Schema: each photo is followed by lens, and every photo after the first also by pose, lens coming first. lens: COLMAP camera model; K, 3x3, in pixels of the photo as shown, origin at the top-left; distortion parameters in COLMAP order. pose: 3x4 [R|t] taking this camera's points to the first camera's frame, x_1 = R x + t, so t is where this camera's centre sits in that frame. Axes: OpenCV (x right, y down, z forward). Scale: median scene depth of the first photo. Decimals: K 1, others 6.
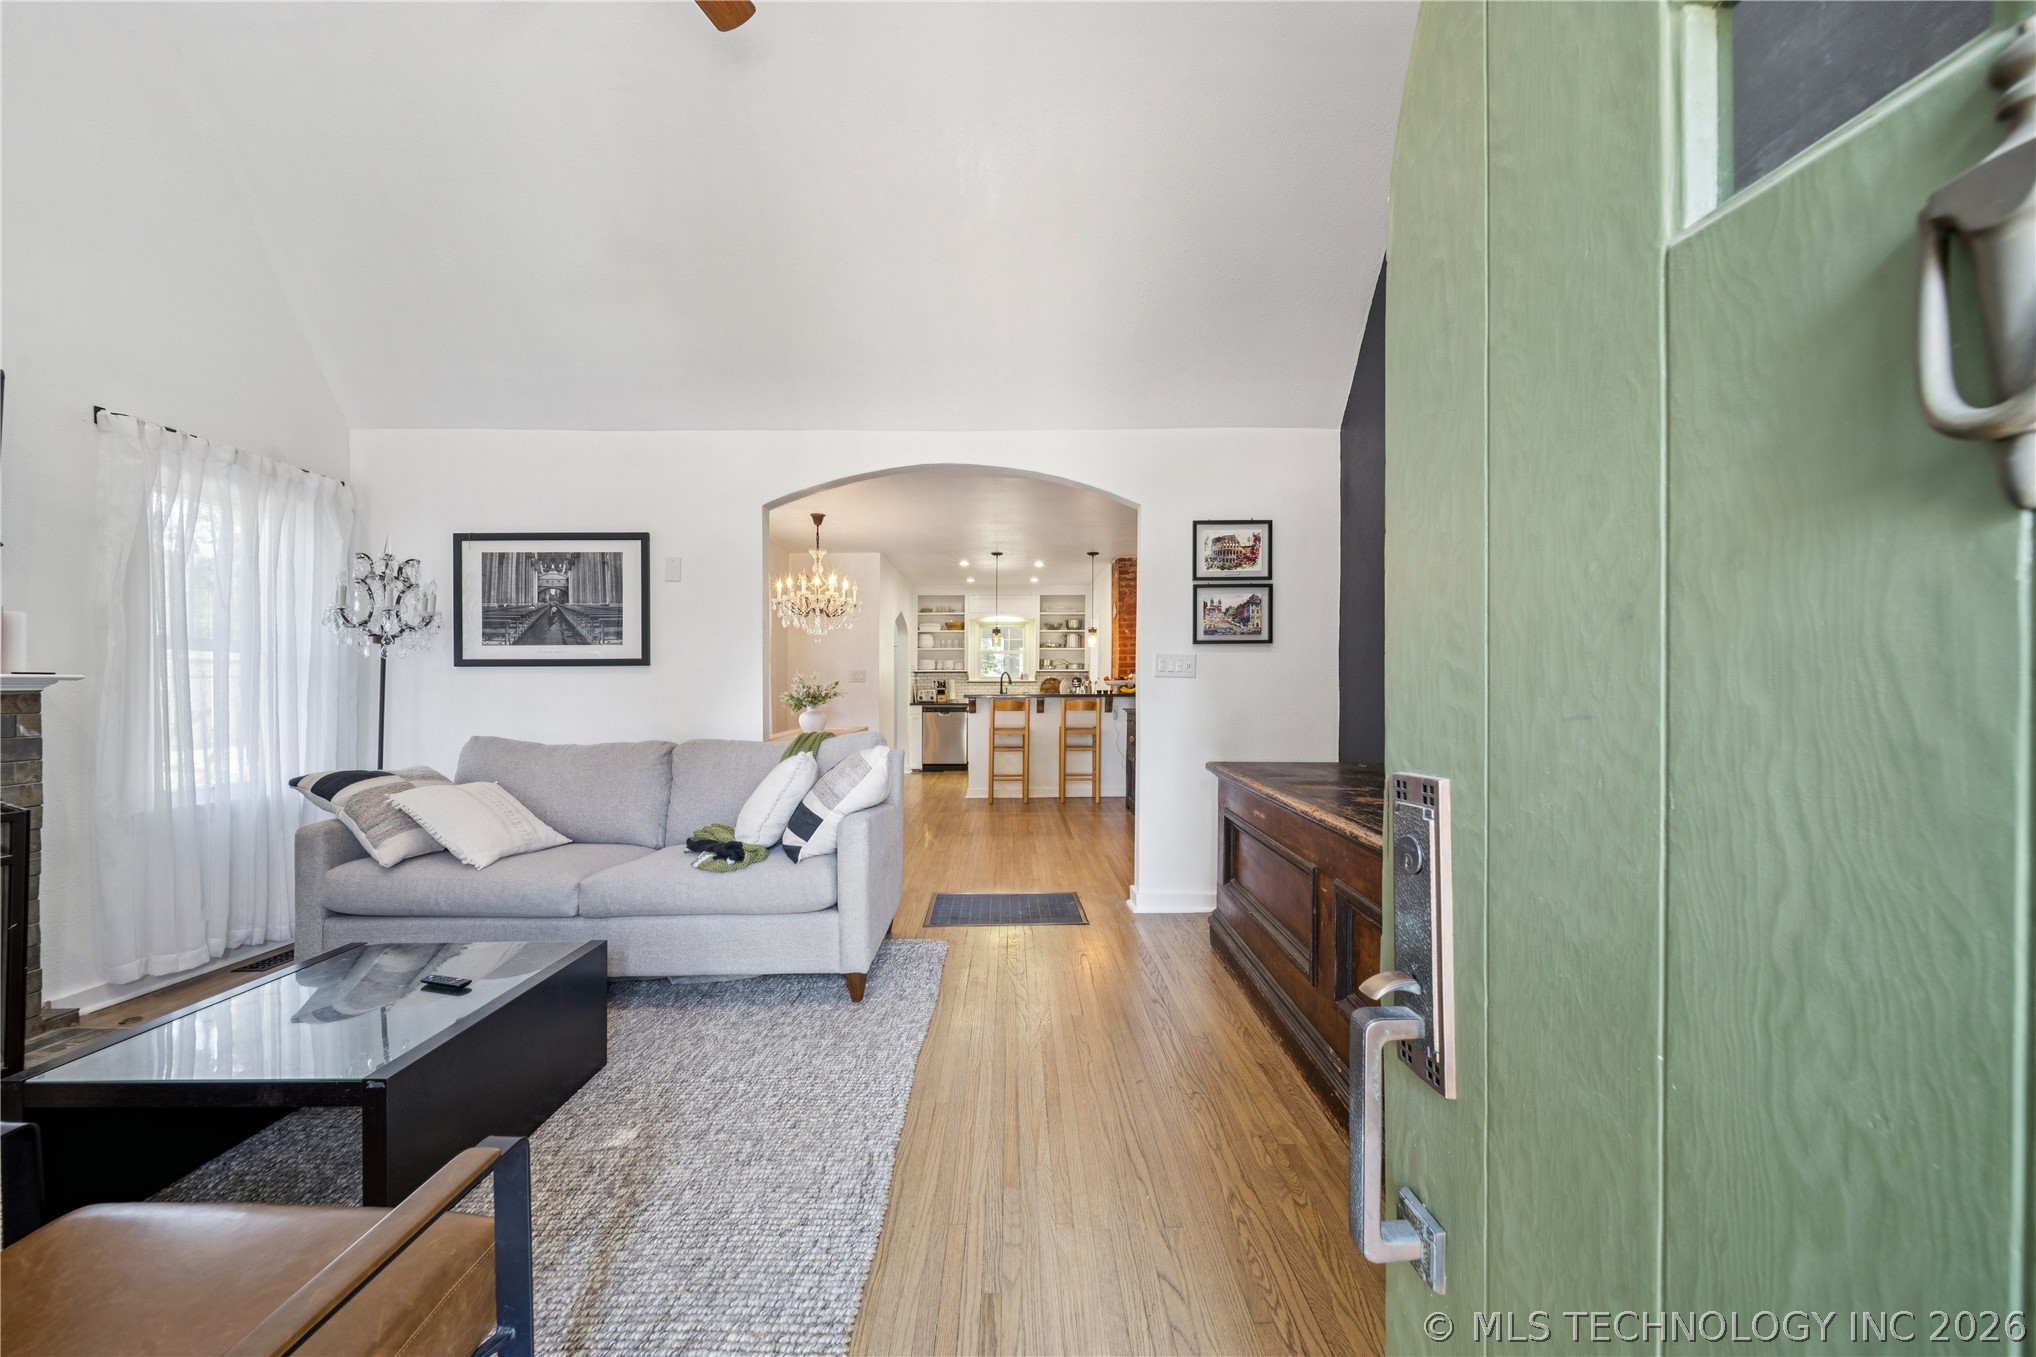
lens RADIAL K [[717.0, 0, 1020.0], [0, 717.0, 682.9], [0, 0, 1]] dist [0.001512, -0.002551]
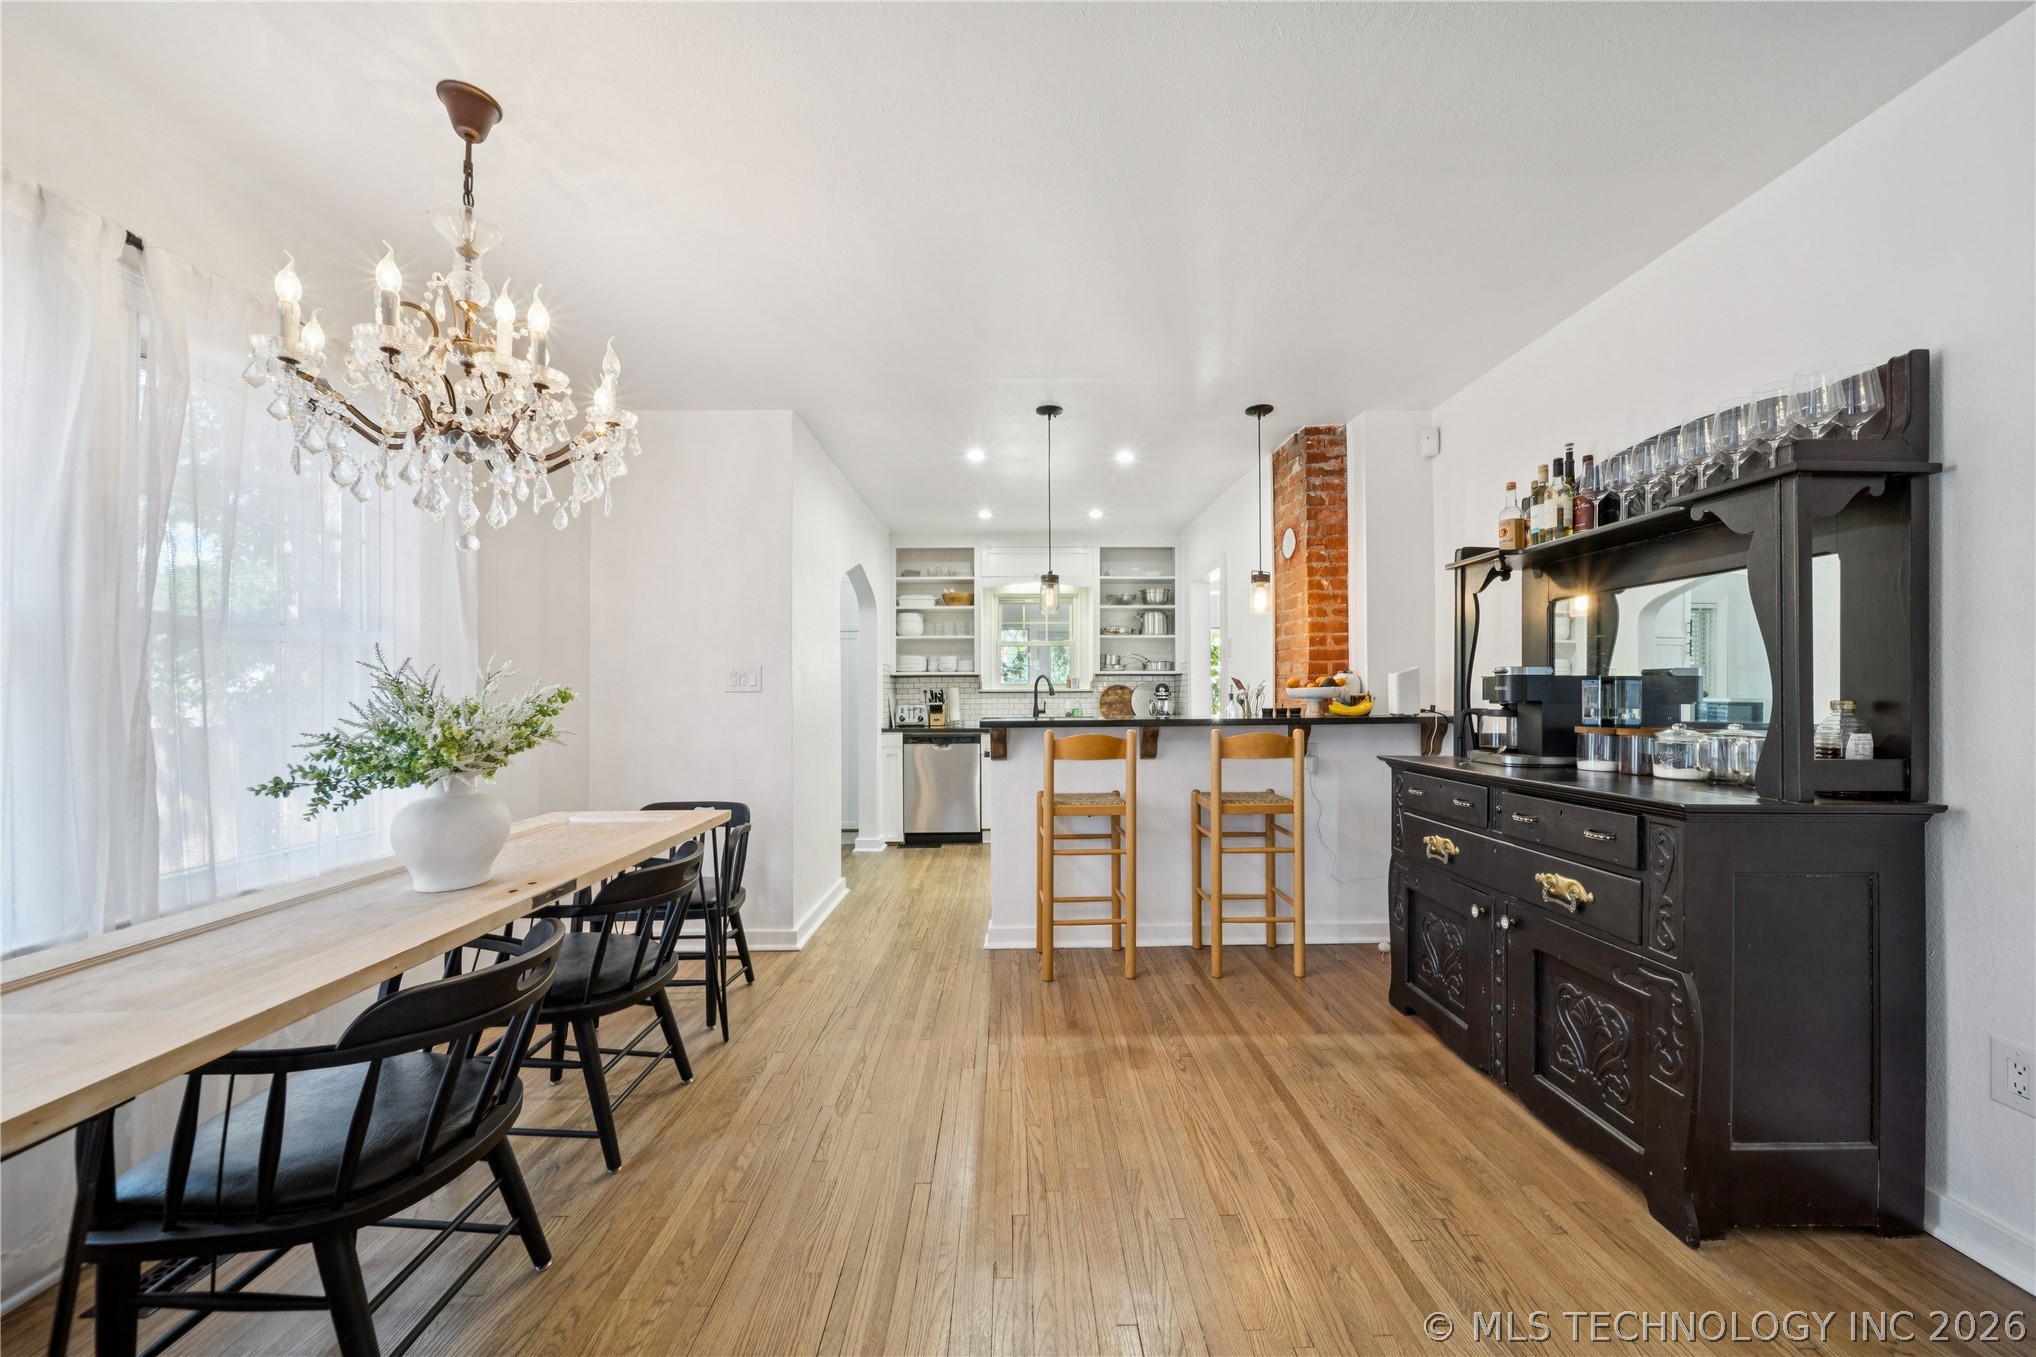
lens RADIAL K [[720.8, 0, 1026.4], [0, 720.8, 696.7], [0, 0, 1]] dist [-0.001225, -0.002747]
pose [[0.999970, -0.004843, 0.006049, -0.039058], [0.004806, 0.999970, 0.006121, -0.001001], [-0.006078, -0.006091, 0.999963, 0.408300]]
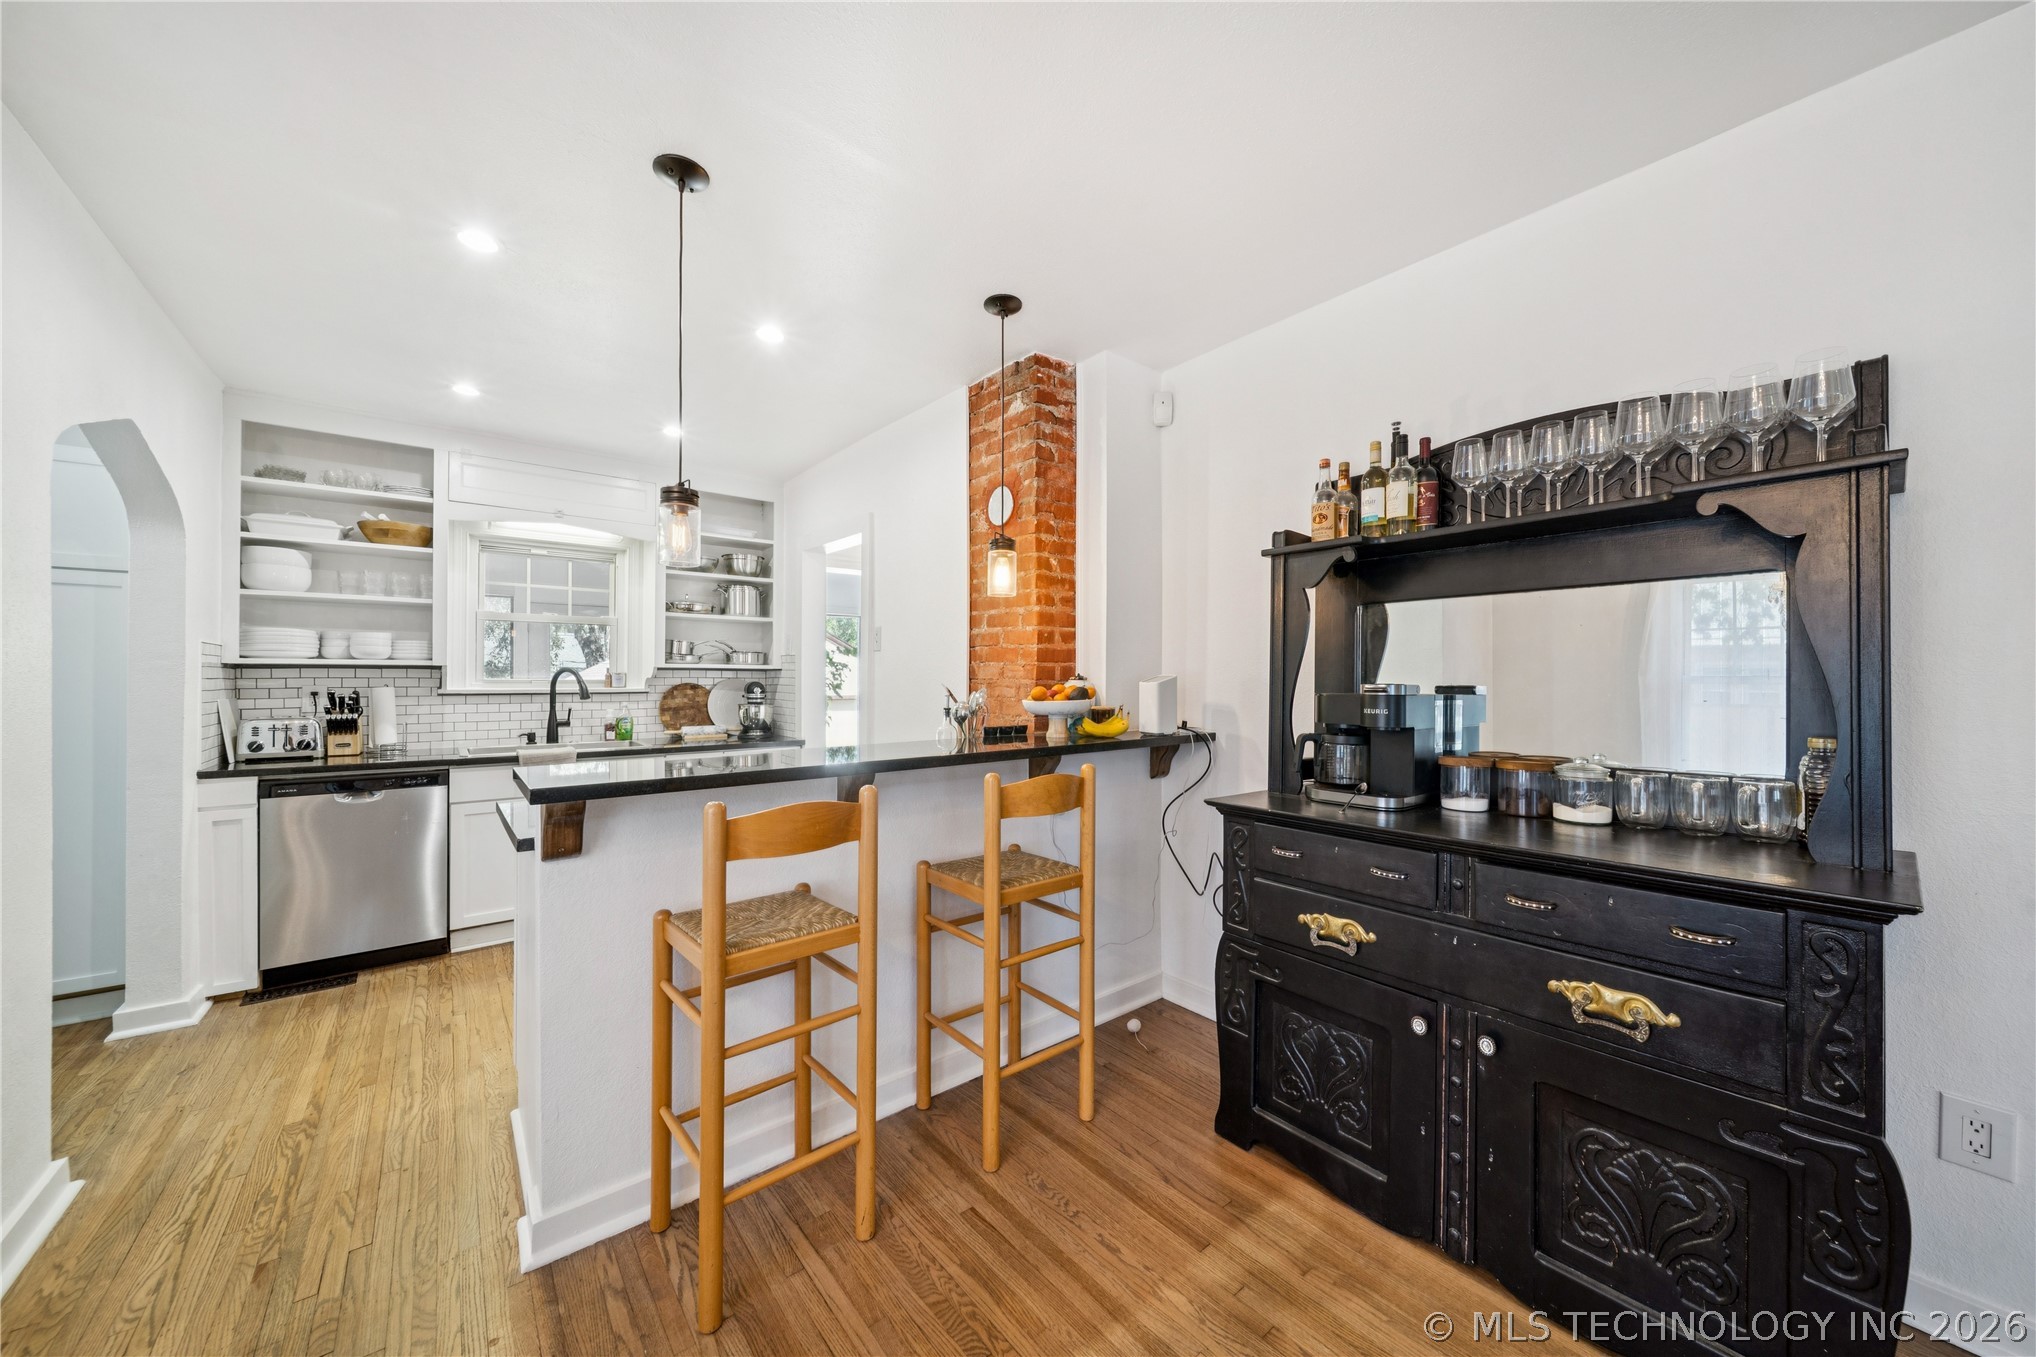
lens RADIAL K [[717.0, 0, 1020.0], [0, 717.0, 682.9], [0, 0, 1]] dist [0.001512, -0.002551]
pose [[0.788806, -0.000628, 0.614642, -0.067715], [-0.002360, 0.999989, 0.004050, -0.009605], [-0.614637, -0.004645, 0.788796, 0.558155]]
